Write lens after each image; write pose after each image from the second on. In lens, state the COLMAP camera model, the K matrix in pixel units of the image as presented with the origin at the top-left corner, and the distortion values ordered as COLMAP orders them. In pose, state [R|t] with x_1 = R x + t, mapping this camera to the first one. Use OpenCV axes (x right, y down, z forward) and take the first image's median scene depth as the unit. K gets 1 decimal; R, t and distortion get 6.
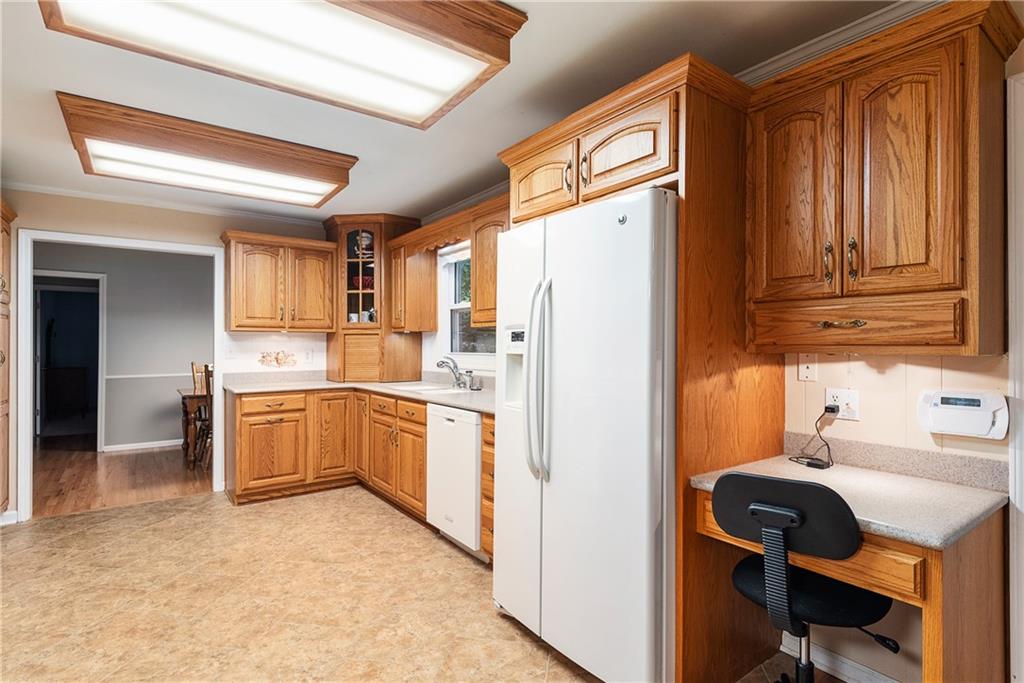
lens RADIAL K [[493.0, 0, 512.9], [0, 493.0, 342.7], [0, 0, 1]] dist [-0.000770, -0.006333]
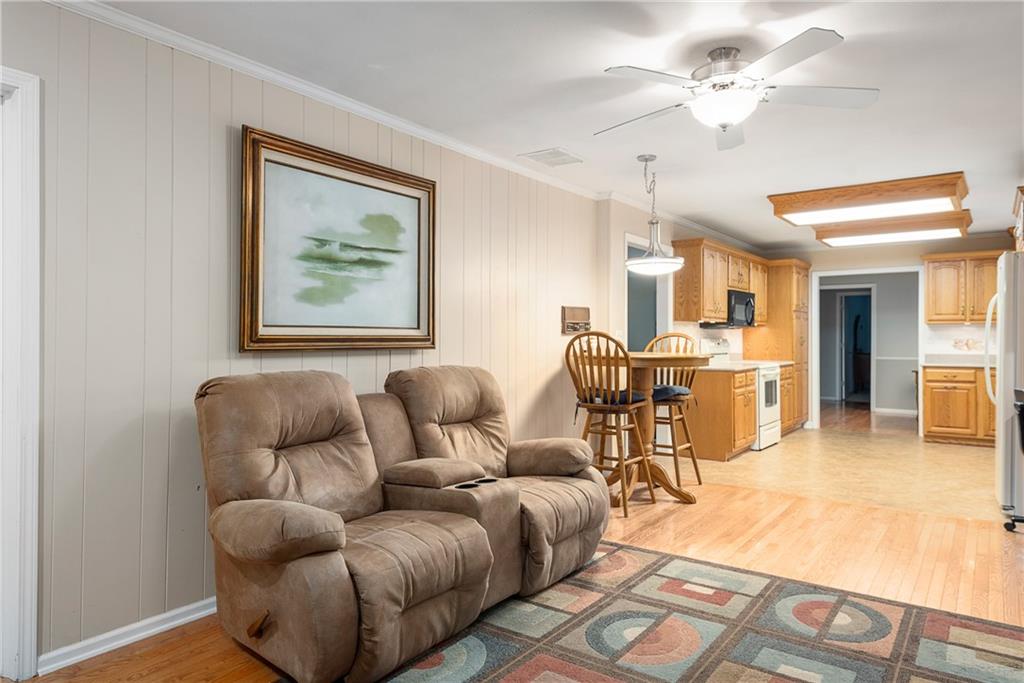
lens RADIAL K [[645.5, 0, 530.4], [0, 645.5, 327.4], [0, 0, 1]] dist [-0.003122, -0.002758]
pose [[0.293567, -0.012023, -0.955863, 0.909250], [0.000725, 0.999923, -0.012355, 0.009282], [0.955938, 0.002934, 0.293554, -0.673883]]
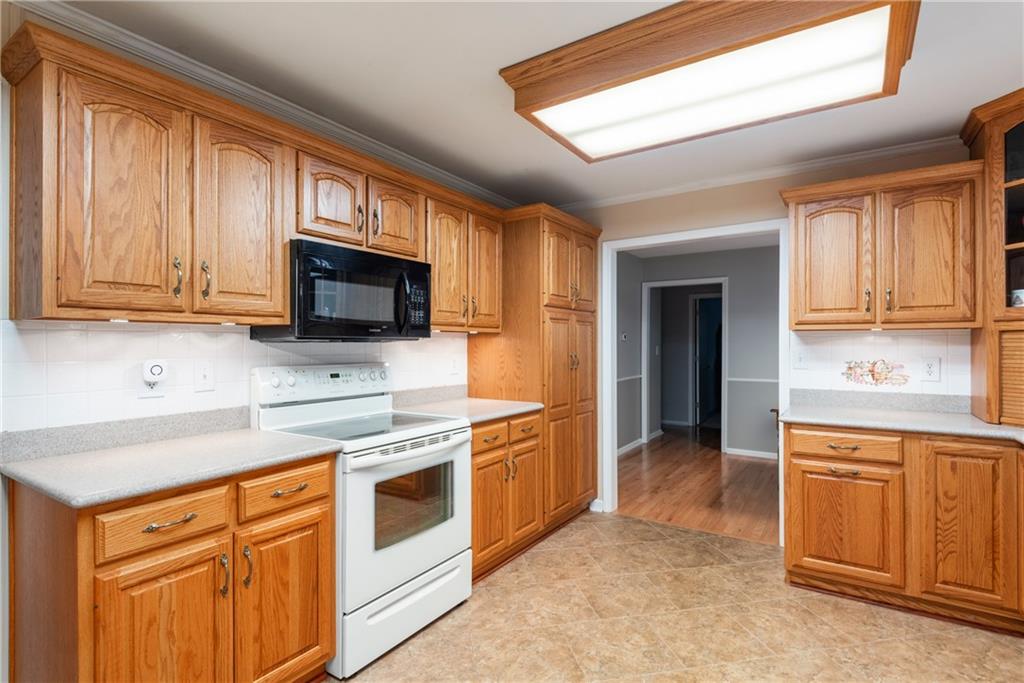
lens RADIAL K [[493.0, 0, 531.5], [0, 493.0, 338.3], [0, 0, 1]] dist [-0.000770, -0.006333]
pose [[0.348352, -0.010183, -0.937309, -0.036748], [0.002063, 0.999947, -0.010097, -0.005968], [0.937362, 0.001584, 0.348354, 0.407685]]
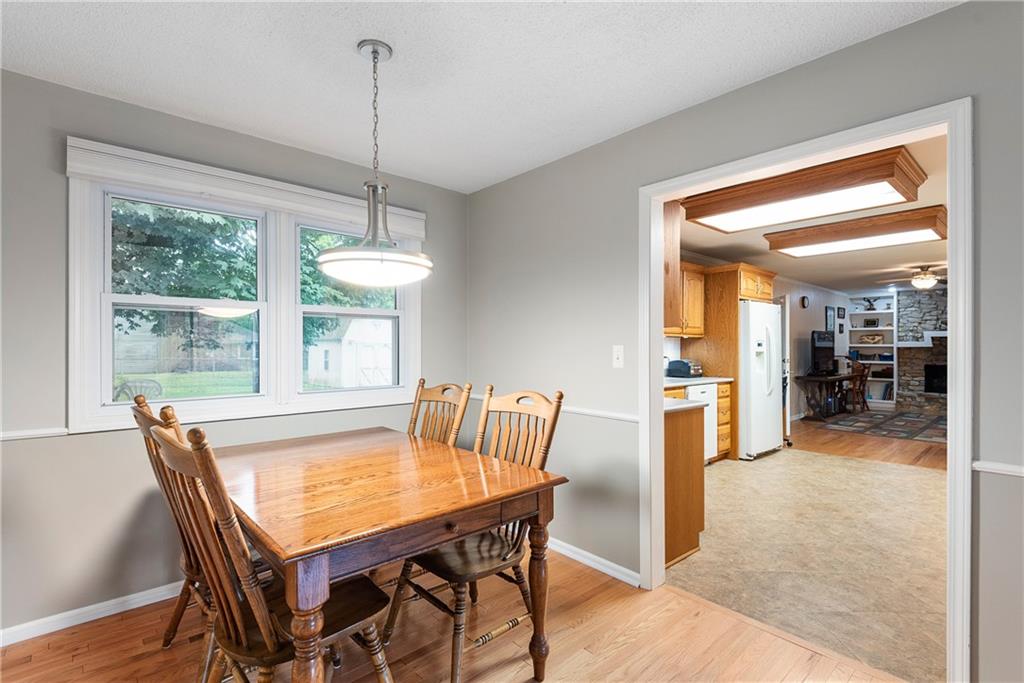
lens RADIAL K [[476.4, 0, 491.7], [0, 476.4, 345.0], [0, 0, 1]] dist [-0.025681, -0.000848]
pose [[-0.034958, 0.001691, 0.999387, -1.273032], [-0.005156, 0.999985, -0.001873, 0.000056], [-0.999375, -0.005218, -0.034948, 1.314116]]
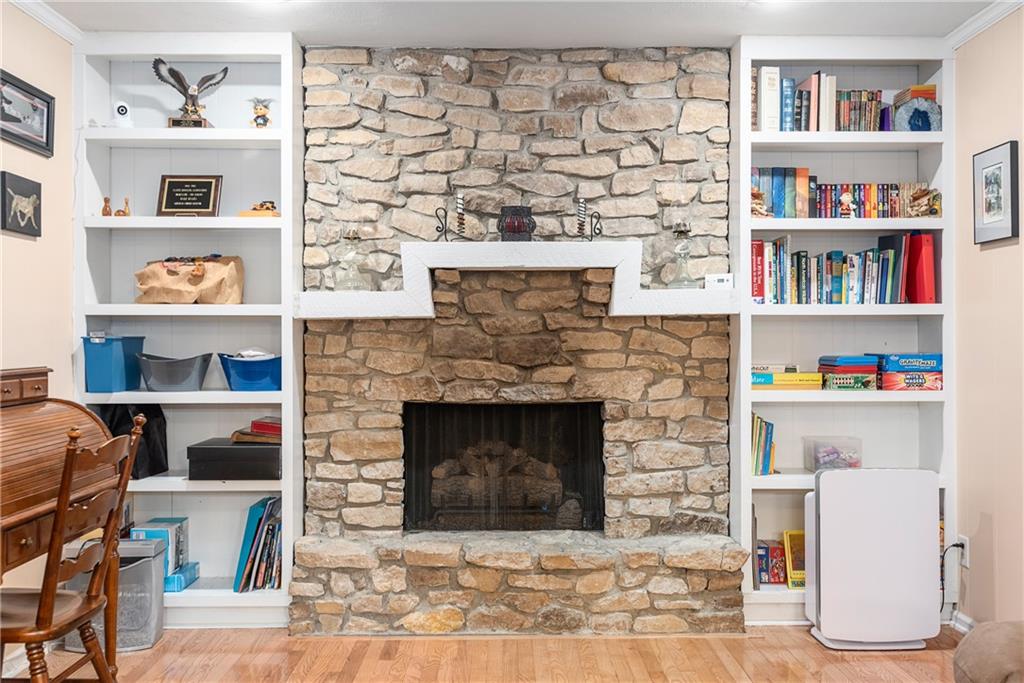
lens RADIAL K [[937.3, 0, 520.4], [0, 937.3, 341.2], [0, 0, 1]] dist [0.029824, 0.000000]
pose [[-0.802672, -0.000143, 0.596420, 0.263997], [-0.001910, 0.999995, -0.002332, 0.019893], [-0.596417, -0.003011, -0.802669, -0.187356]]
